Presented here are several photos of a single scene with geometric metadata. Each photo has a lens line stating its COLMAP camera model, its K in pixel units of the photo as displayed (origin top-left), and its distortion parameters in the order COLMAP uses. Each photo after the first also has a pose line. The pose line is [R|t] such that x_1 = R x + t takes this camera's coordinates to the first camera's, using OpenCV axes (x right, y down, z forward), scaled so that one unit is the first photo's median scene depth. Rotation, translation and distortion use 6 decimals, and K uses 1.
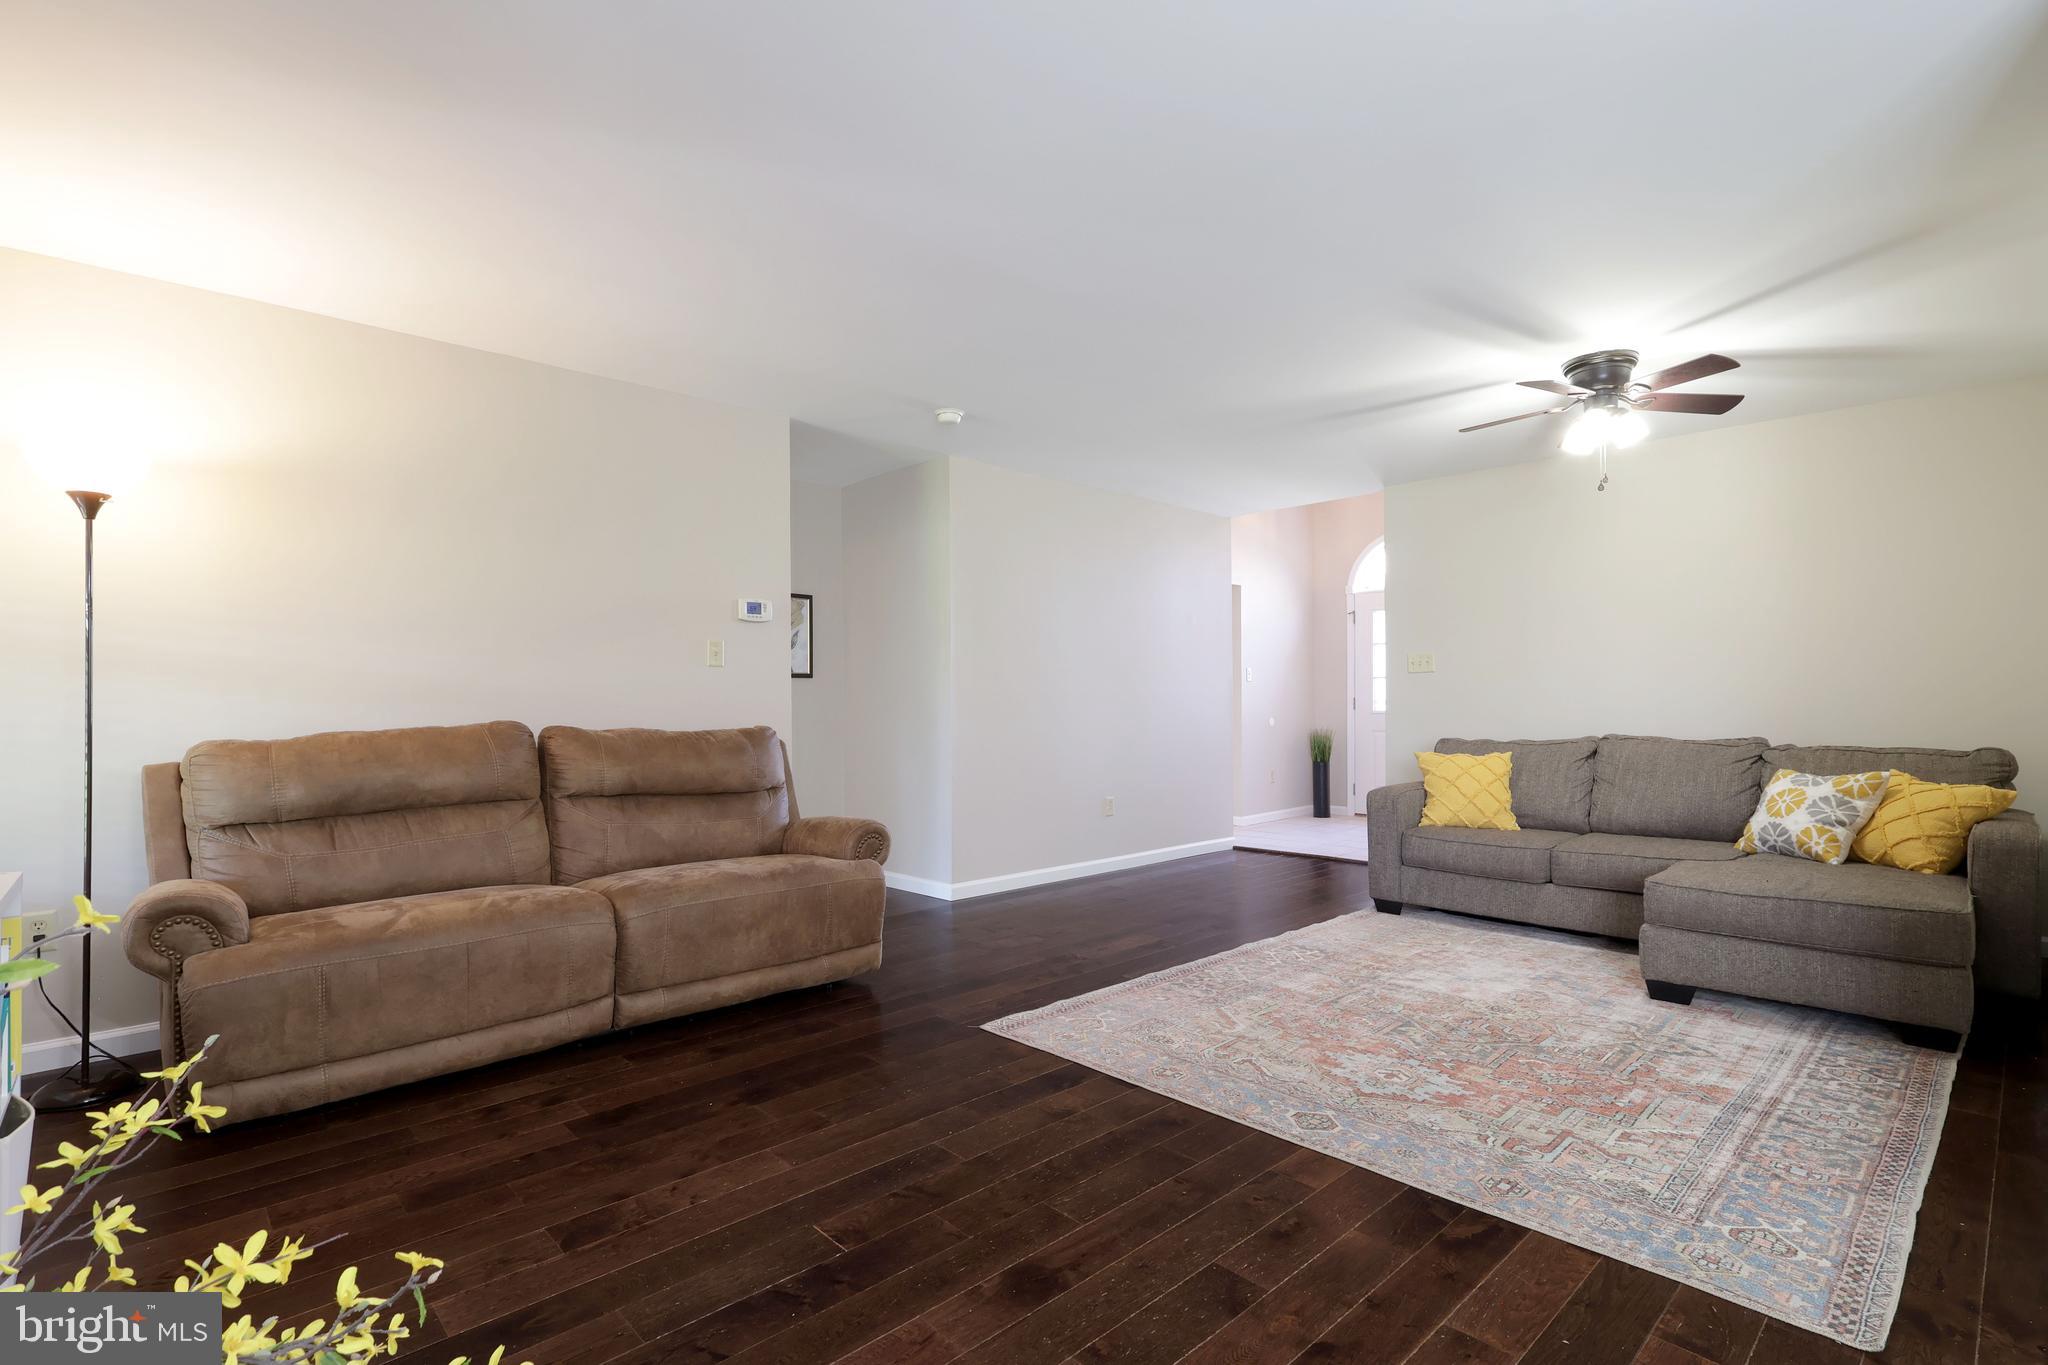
lens RADIAL K [[961.5, 0, 1015.5], [0, 961.5, 692.0], [0, 0, 1]] dist [0.003320, -0.000054]
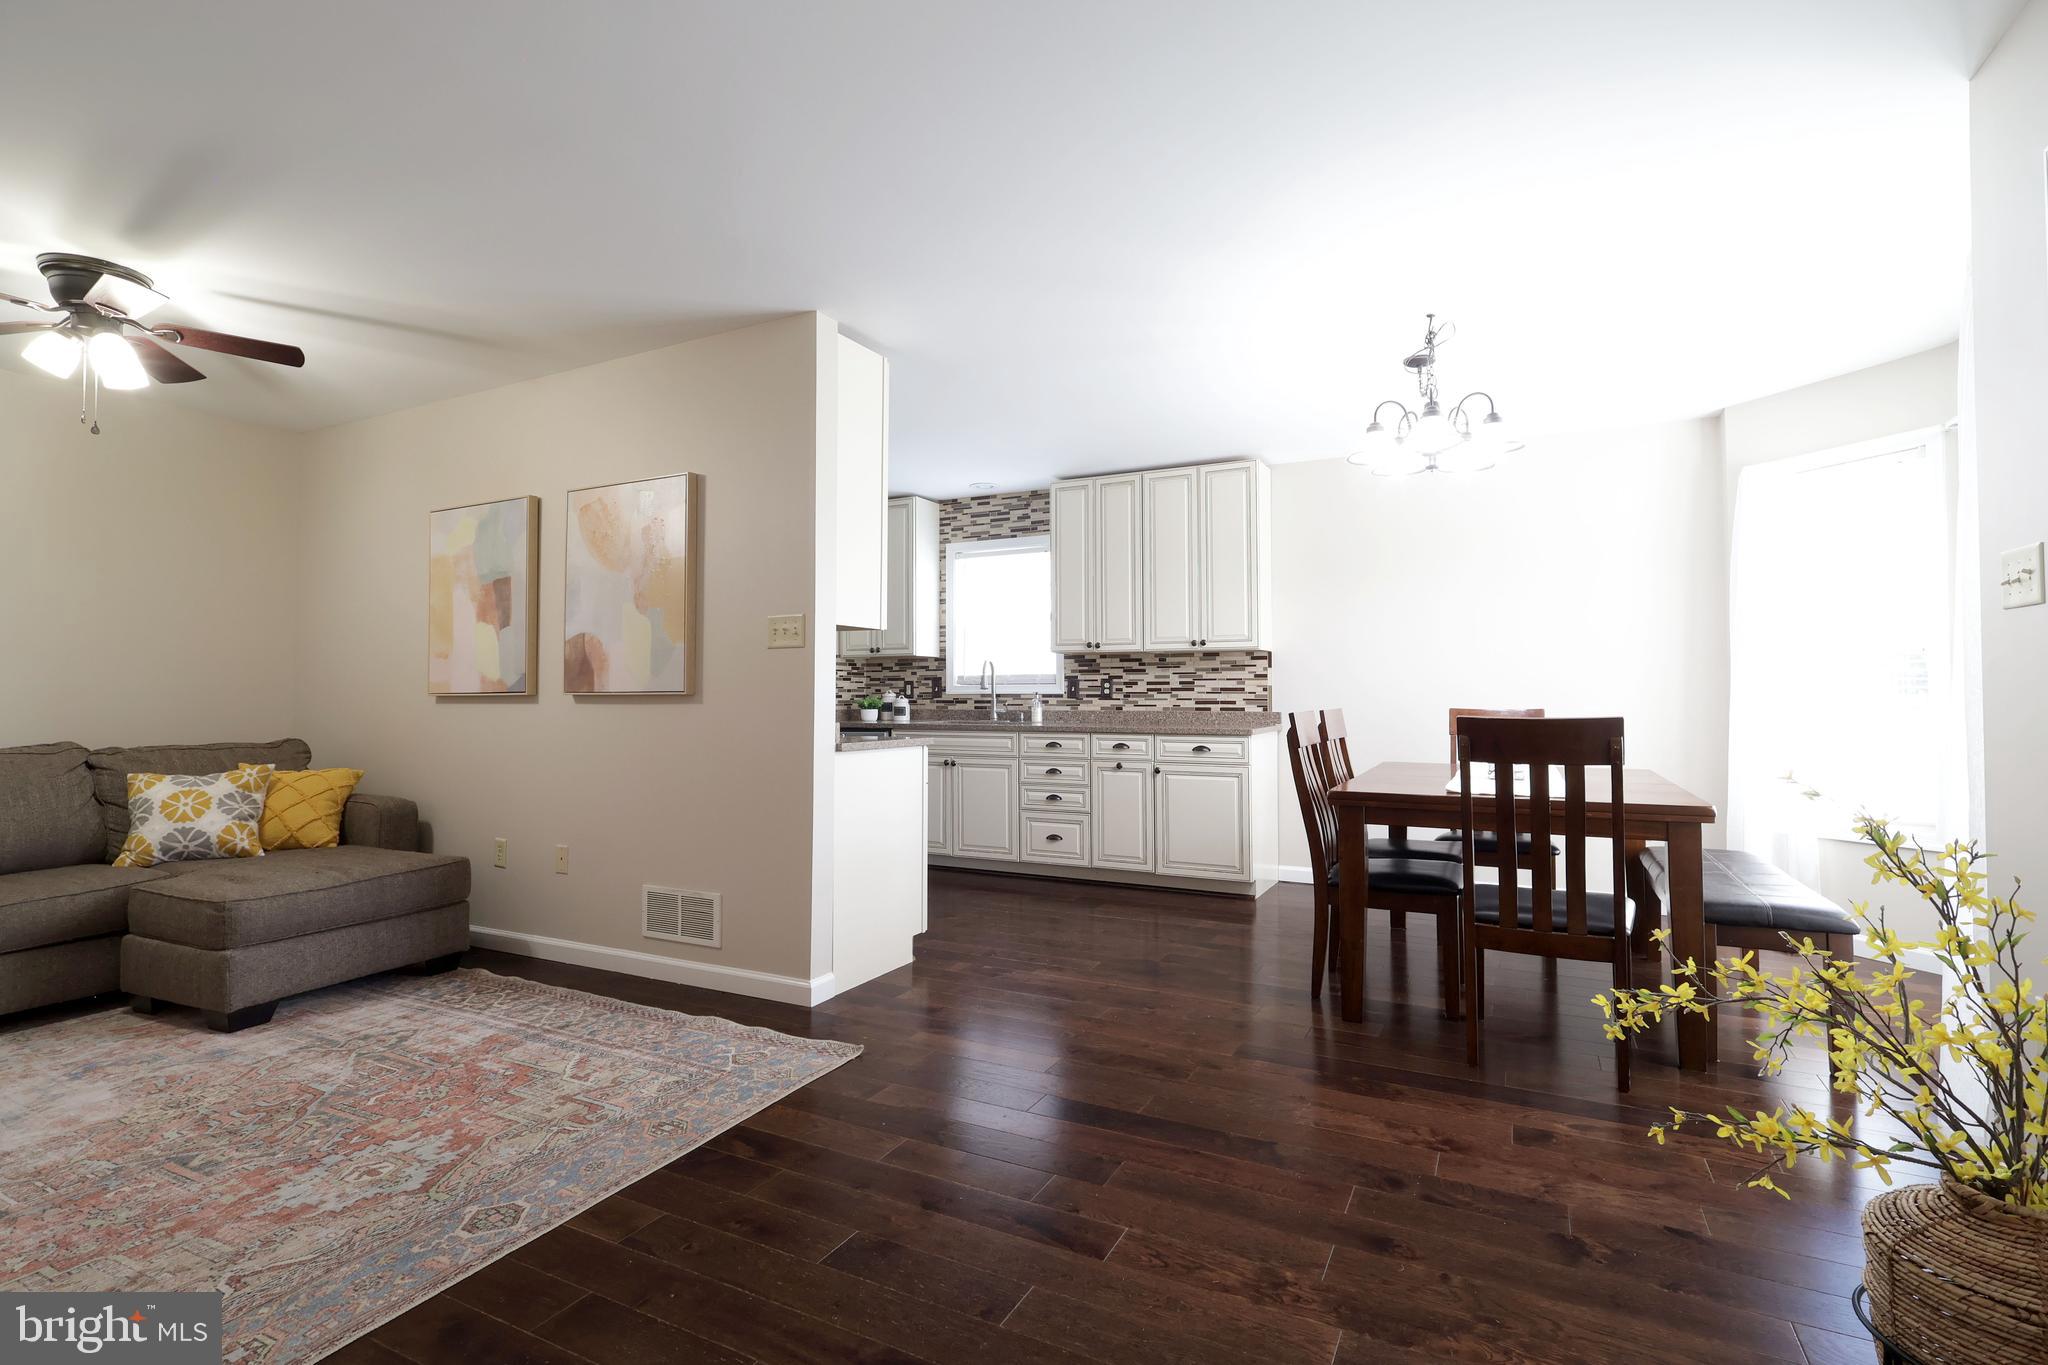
lens RADIAL K [[961.5, 0, 1026.5], [0, 961.5, 667.0], [0, 0, 1]] dist [0.003320, -0.000054]
pose [[-0.332221, 0.028560, 0.942769, -0.490854], [-0.002768, 0.999508, -0.031254, 0.006696], [-0.943198, -0.012993, -0.331978, 0.683852]]
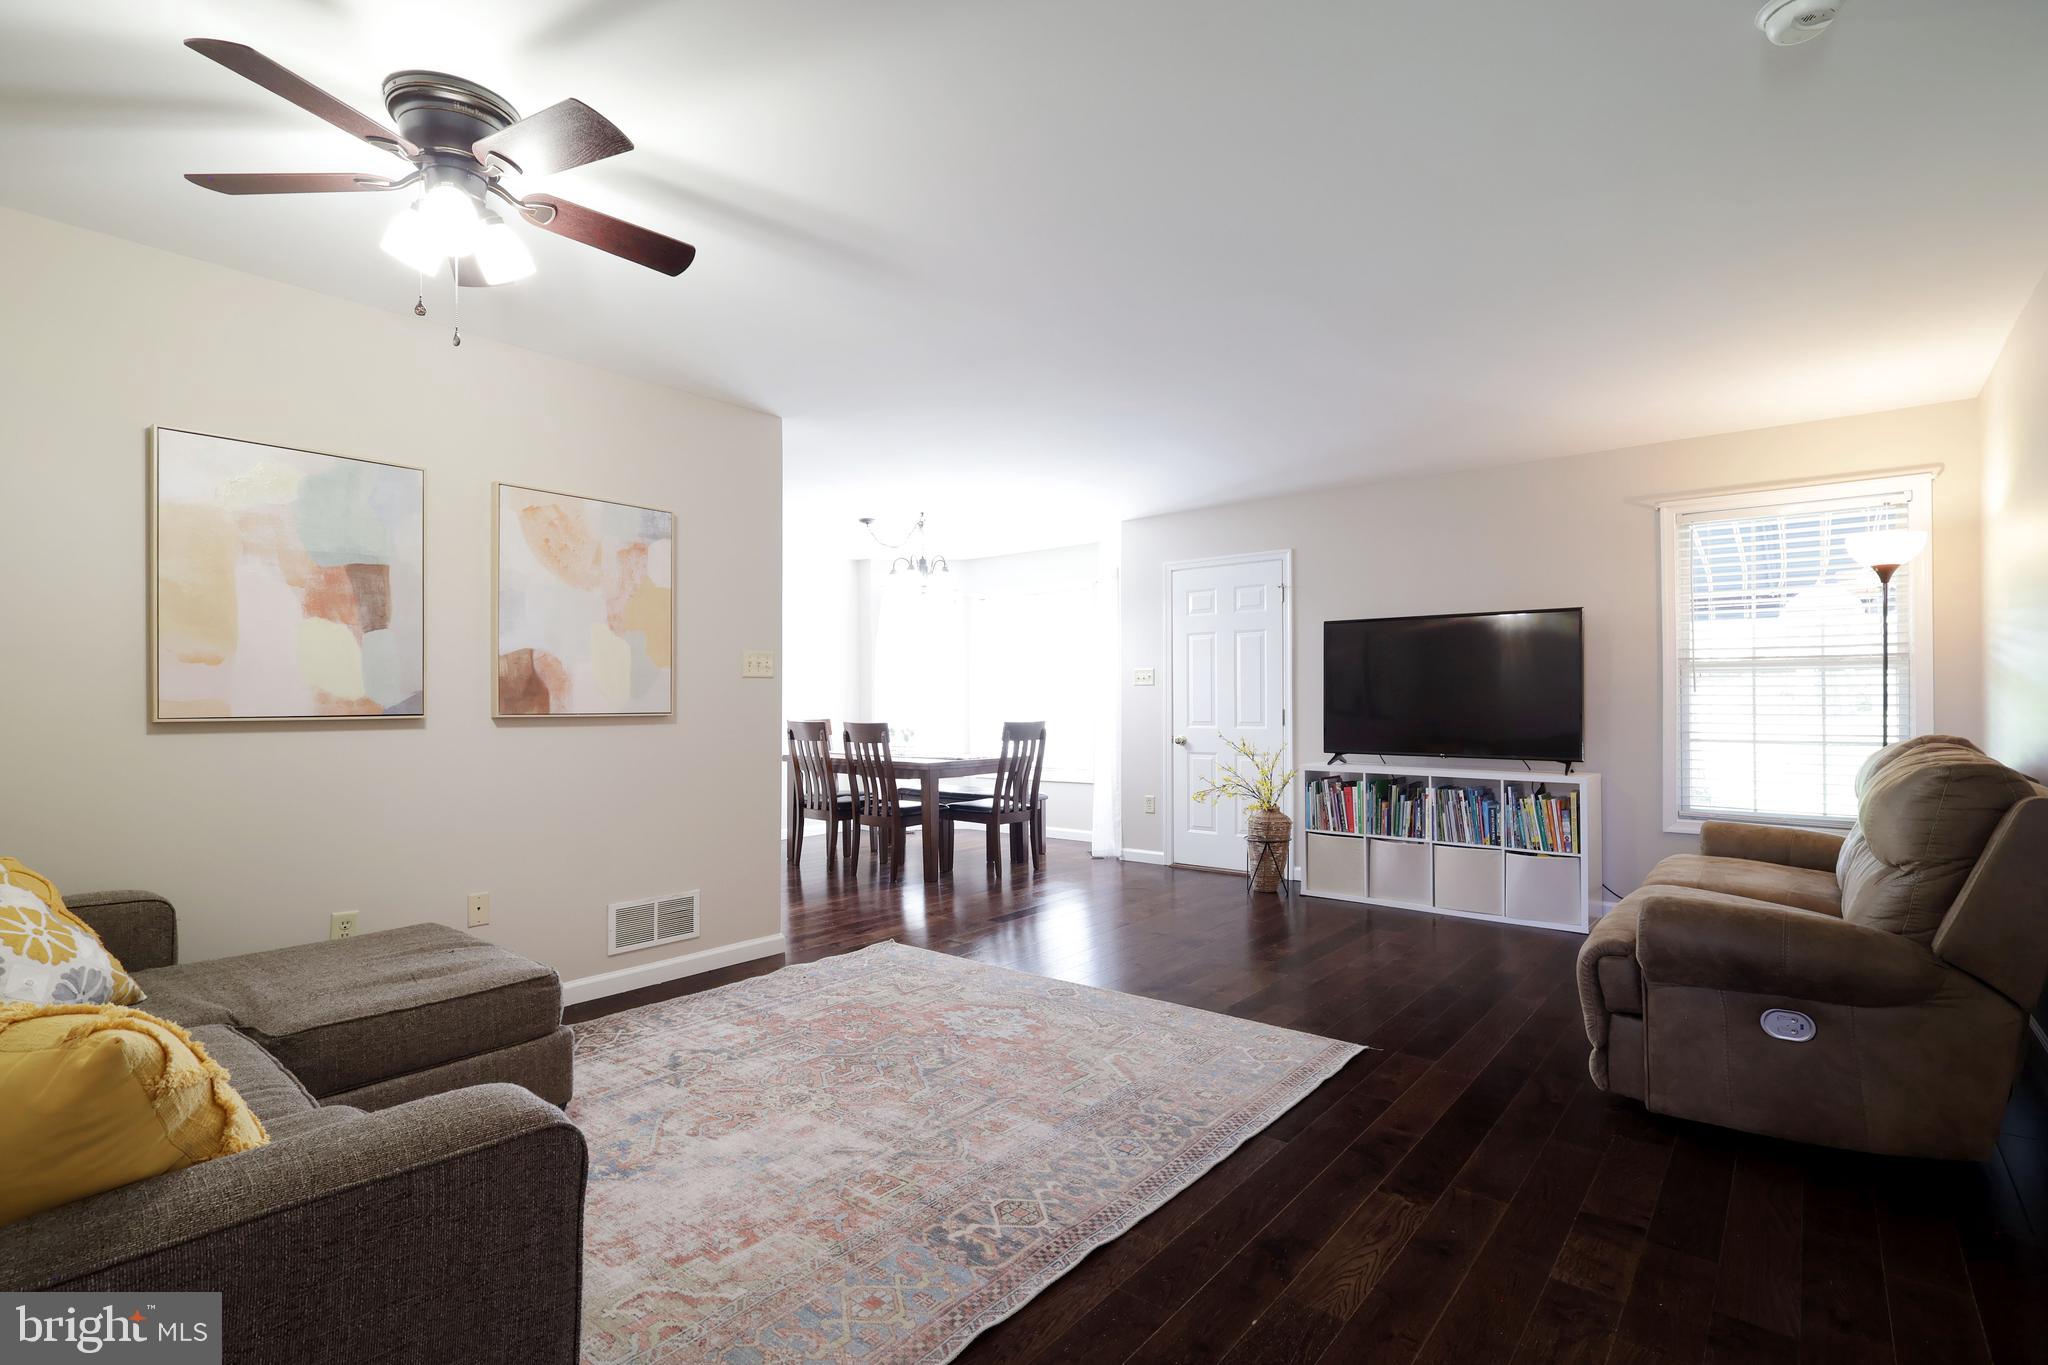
lens RADIAL K [[961.5, 0, 1016.2], [0, 961.5, 679.7], [0, 0, 1]] dist [0.003320, -0.000054]
pose [[-0.992130, 0.002679, -0.125184, 0.457855], [0.007002, 0.999394, -0.034107, 0.004498], [0.125016, -0.034715, -0.991547, 2.012195]]
